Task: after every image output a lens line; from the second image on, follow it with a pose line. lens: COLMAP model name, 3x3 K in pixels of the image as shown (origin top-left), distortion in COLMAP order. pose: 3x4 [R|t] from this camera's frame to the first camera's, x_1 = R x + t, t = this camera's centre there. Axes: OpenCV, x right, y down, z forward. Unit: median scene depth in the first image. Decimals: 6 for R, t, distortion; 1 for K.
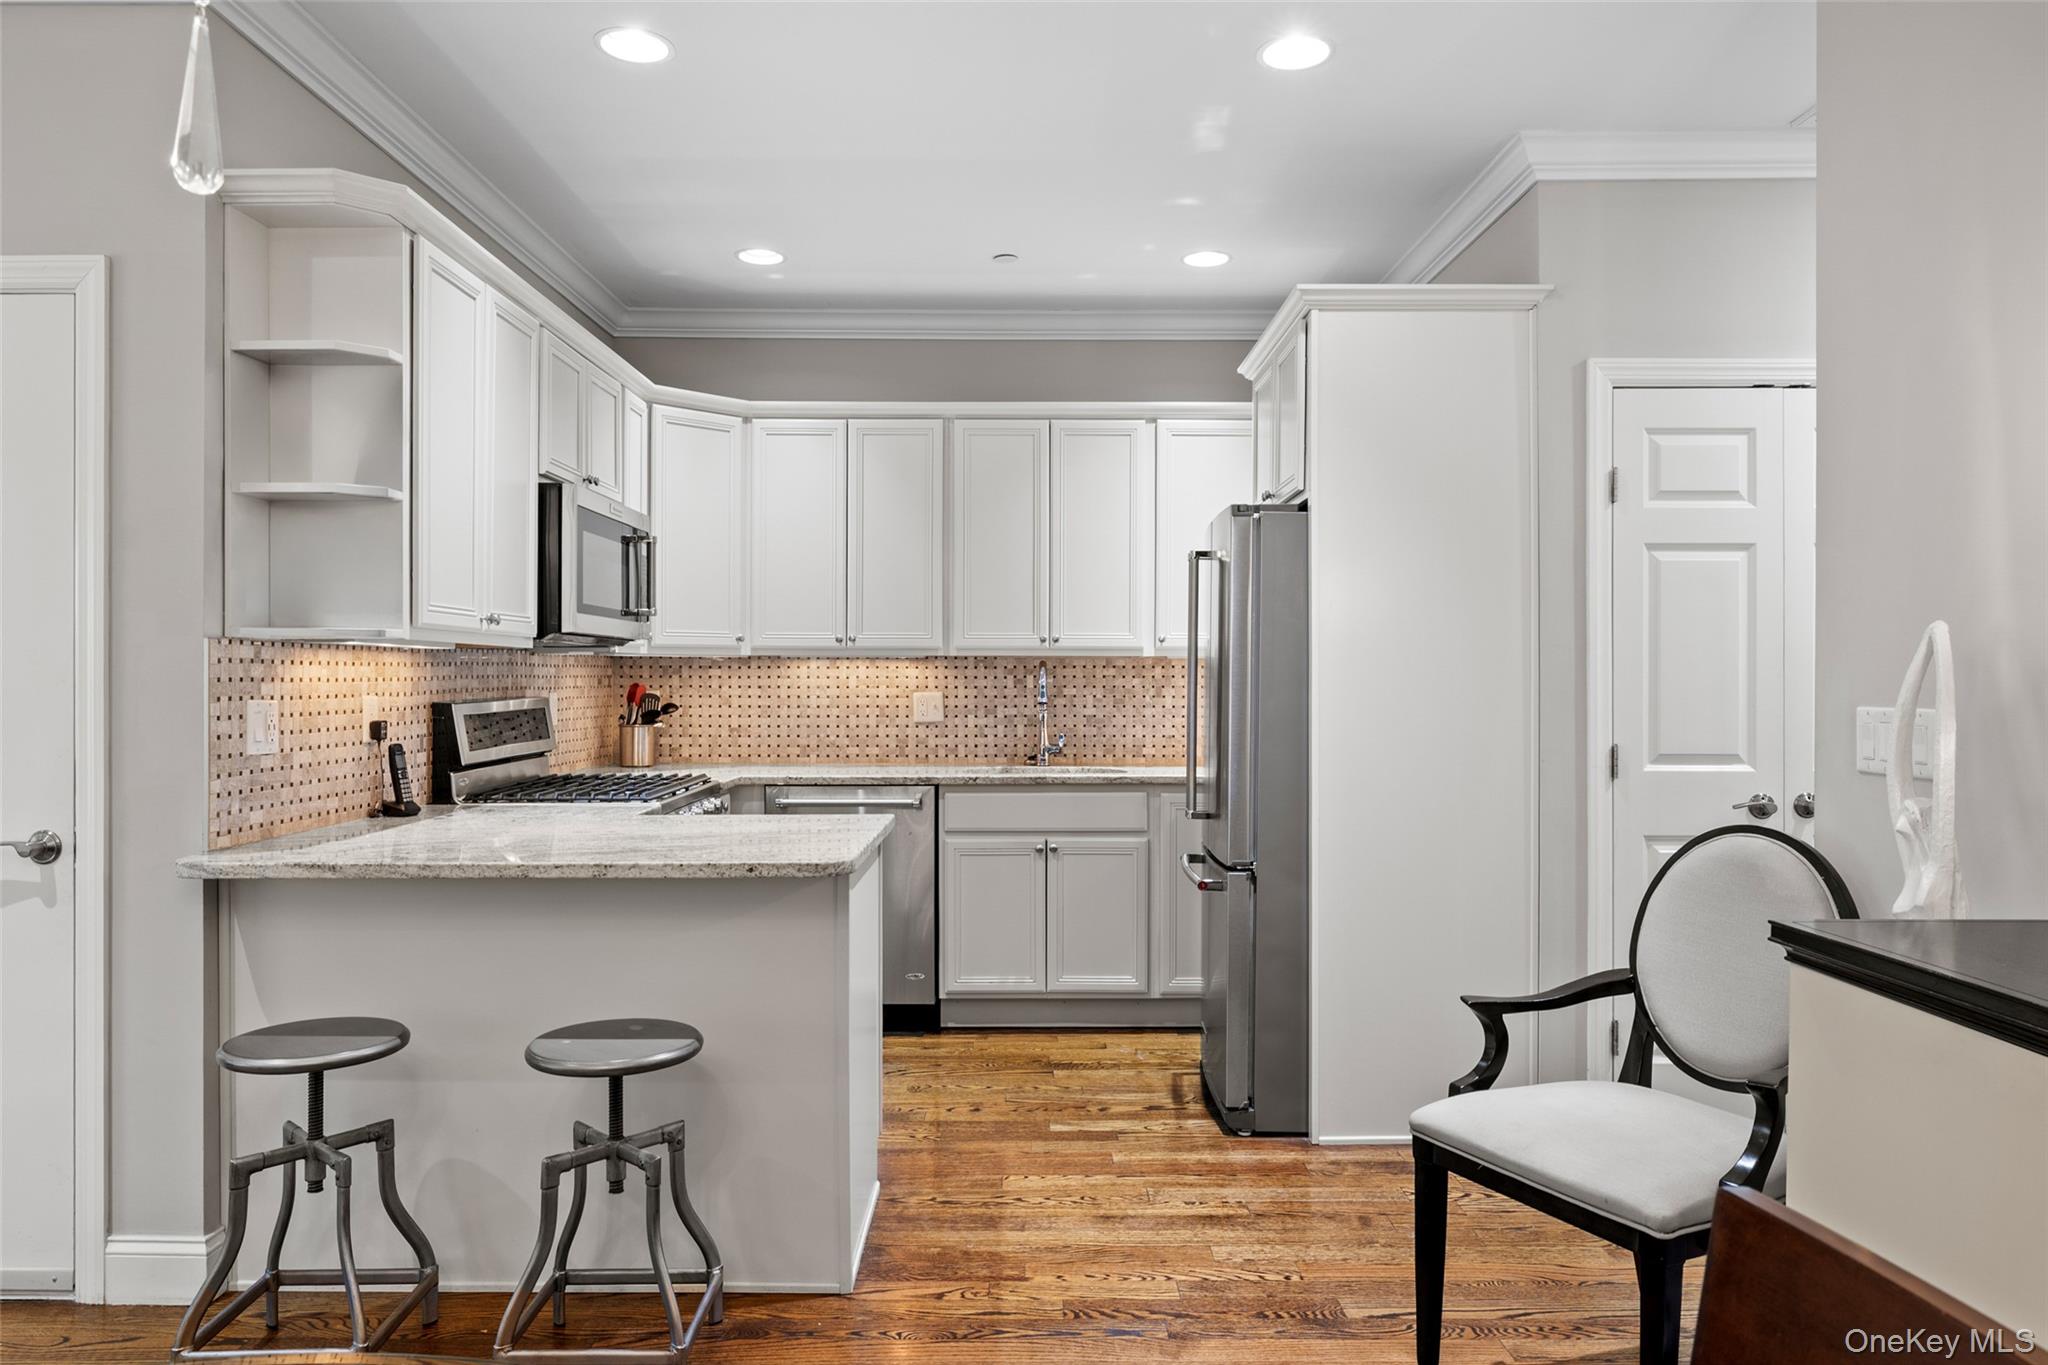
lens RADIAL K [[1403.7, 0, 1018.4], [0, 1403.7, 673.1], [0, 0, 1]] dist [0.004127, 0.002448]
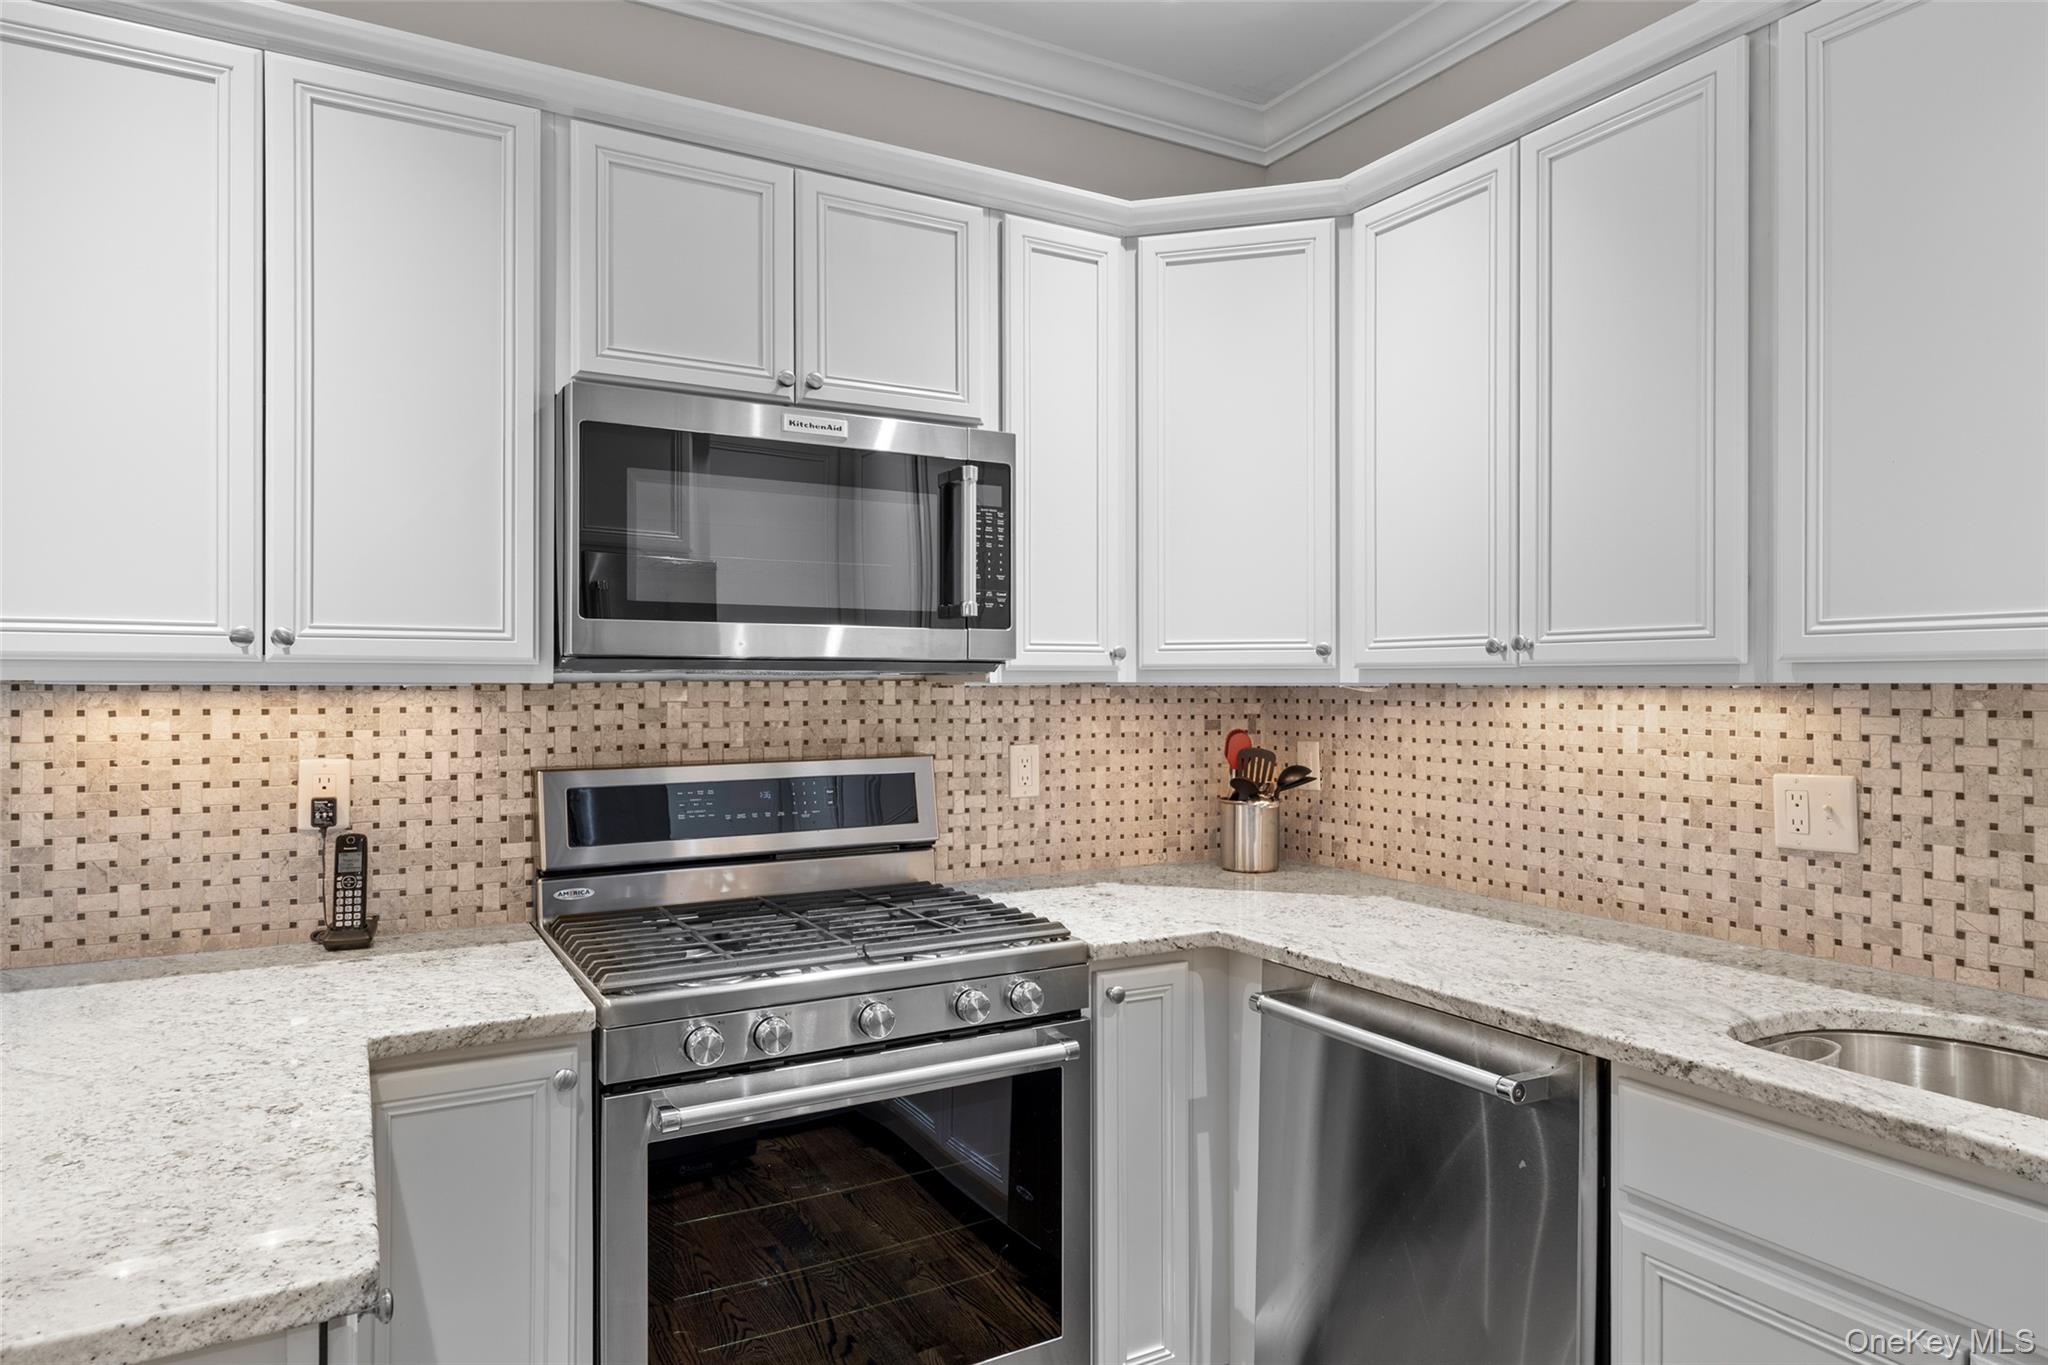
lens RADIAL K [[1165.8, 0, 1108.8], [0, 1165.8, 681.7], [0, 0, 1]] dist [0.001962, 0.000019]
pose [[0.476490, -0.000853, -0.879179, 0.140764], [0.001939, 0.999998, 0.000081, -0.013798], [0.879178, -0.001743, 0.476491, 0.745107]]
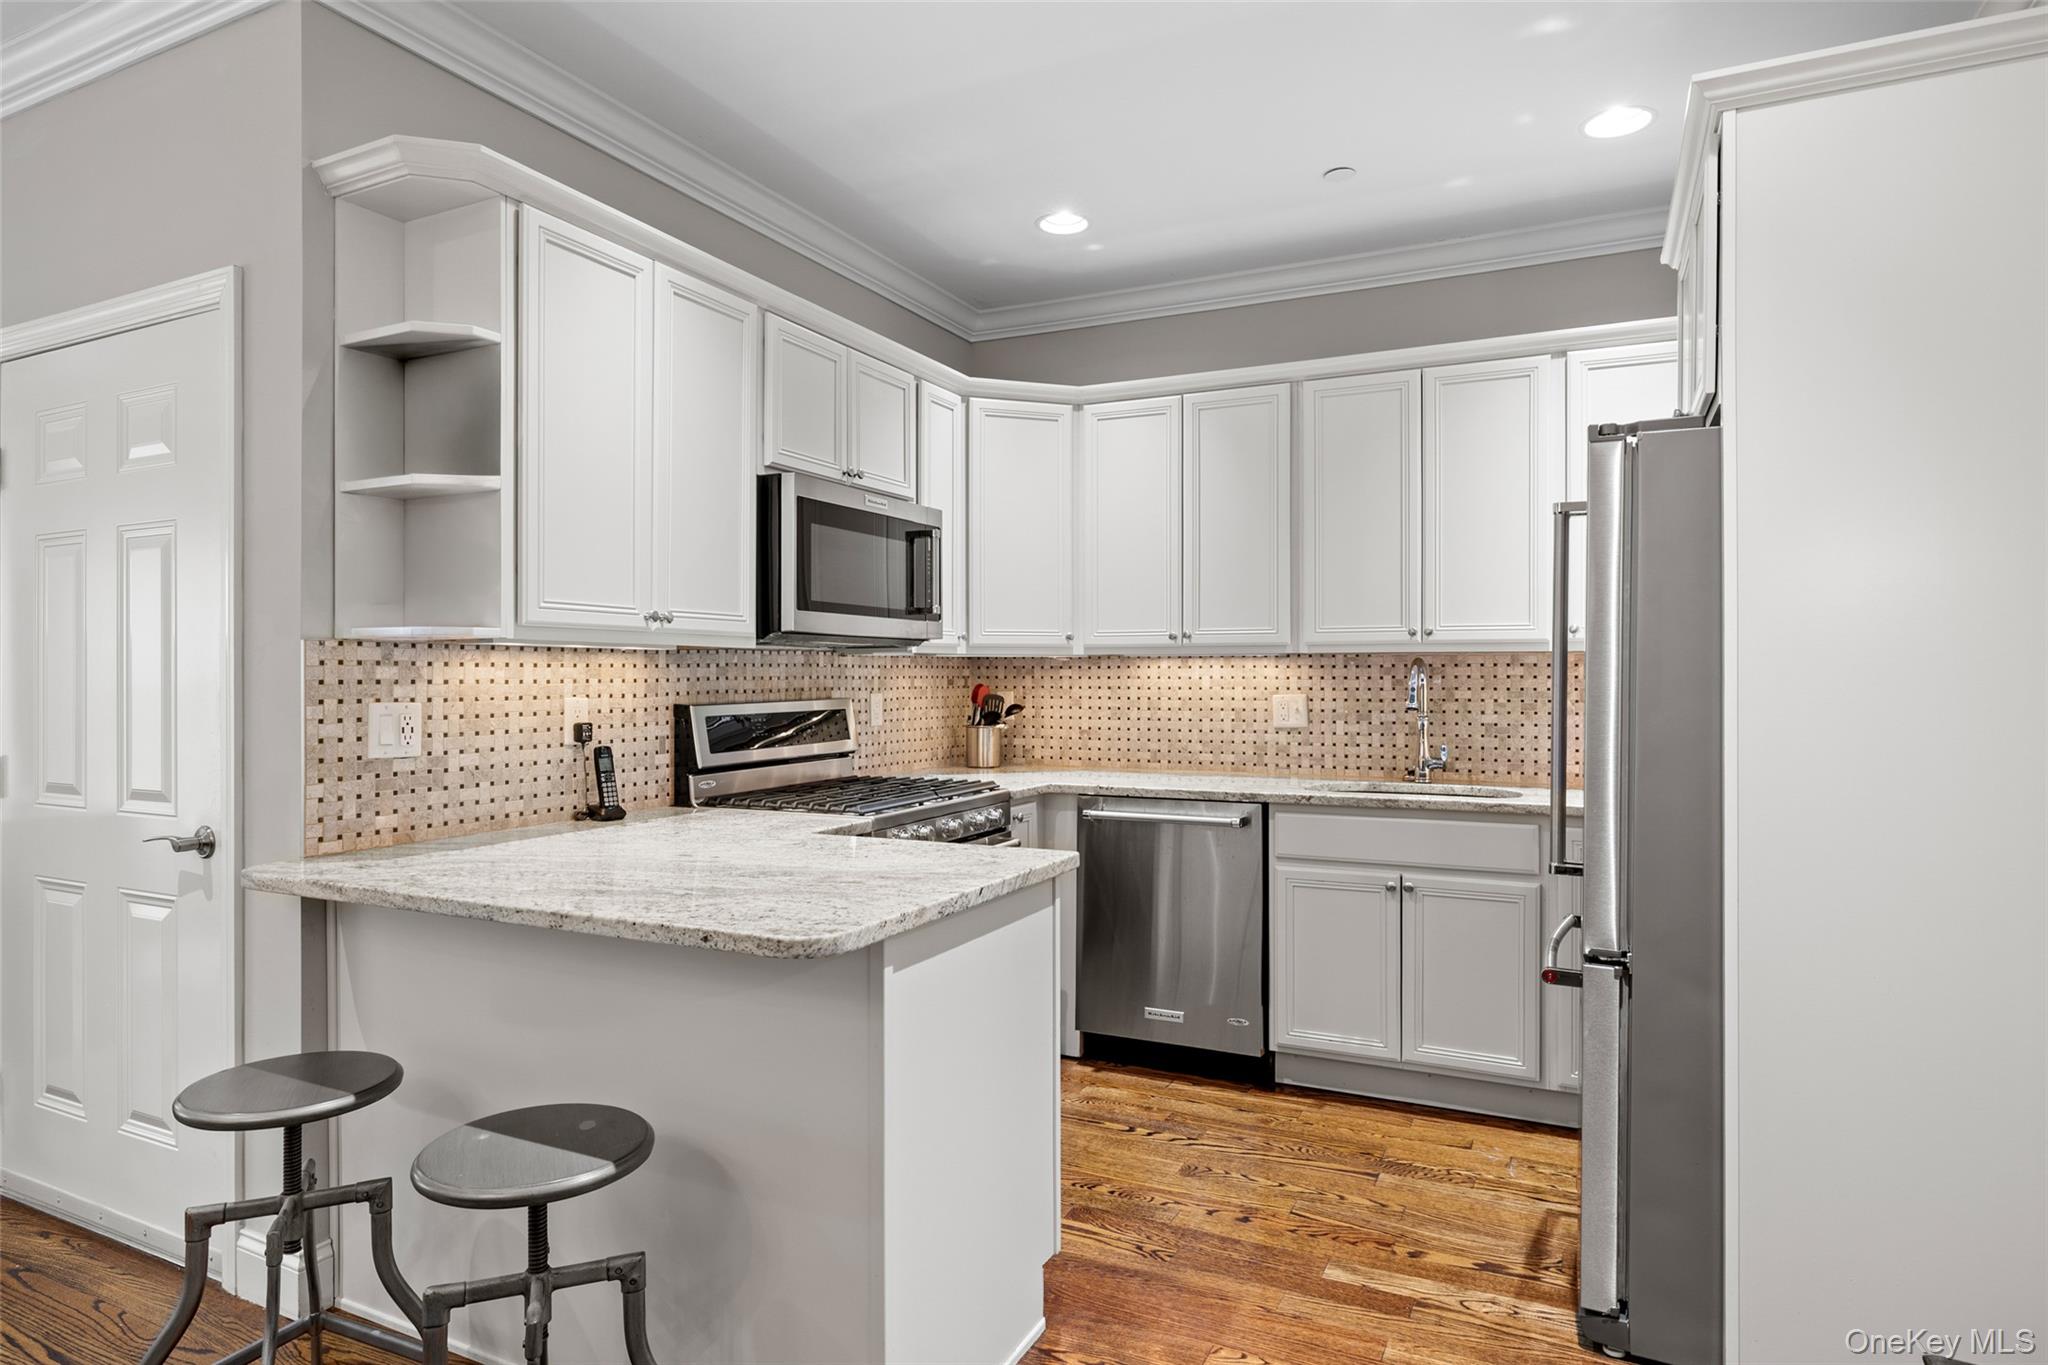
lens RADIAL K [[1151.3, 0, 1001.8], [0, 1151.3, 671.0], [0, 0, 1]] dist [0.002598, -0.000049]
pose [[0.882656, -0.002933, -0.470011, 0.130773], [0.002248, 0.999995, -0.002019, -0.000157], [0.470015, 0.000726, 0.882658, 0.296240]]
